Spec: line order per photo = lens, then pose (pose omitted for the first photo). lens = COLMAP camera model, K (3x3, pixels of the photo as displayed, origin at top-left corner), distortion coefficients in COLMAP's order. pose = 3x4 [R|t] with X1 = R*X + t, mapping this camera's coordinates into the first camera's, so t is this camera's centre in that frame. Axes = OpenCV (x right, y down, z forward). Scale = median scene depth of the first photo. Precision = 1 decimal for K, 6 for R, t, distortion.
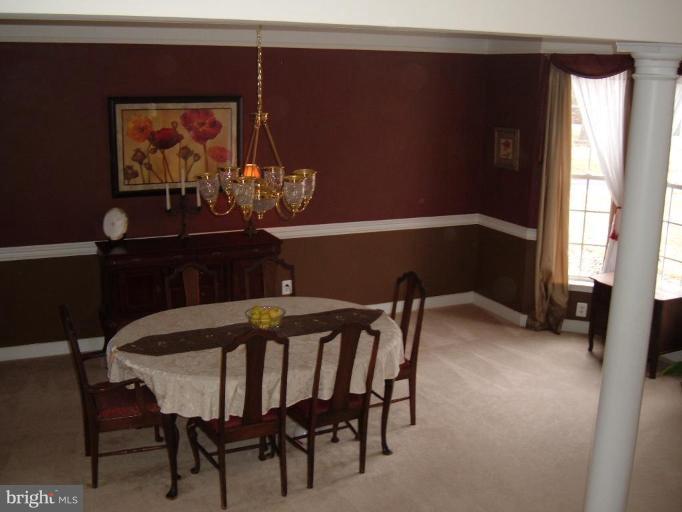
lens RADIAL K [[754.1, 0, 341.0], [0, 754.1, 256.0], [0, 0, 1]] dist [-0.083029, 0.026049]
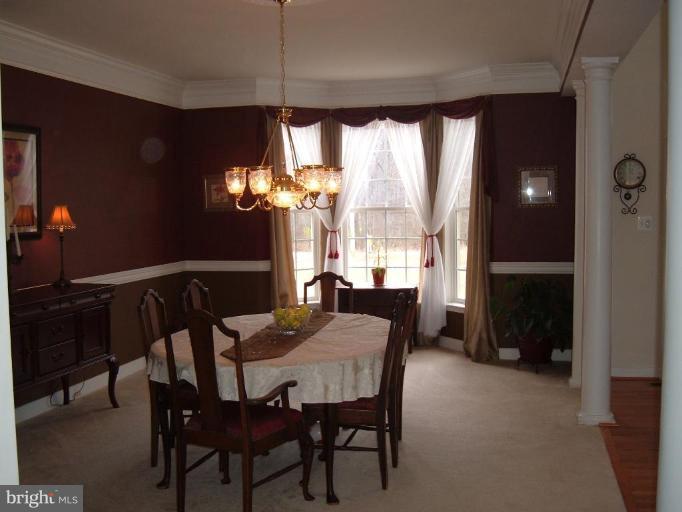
lens RADIAL K [[754.1, 0, 341.0], [0, 754.1, 256.0], [0, 0, 1]] dist [-0.083029, 0.026049]
pose [[0.640314, -0.082755, 0.763643, -0.562605], [0.201923, 0.977347, -0.063399, 0.055123], [-0.741097, 0.194792, 0.642519, 0.210471]]
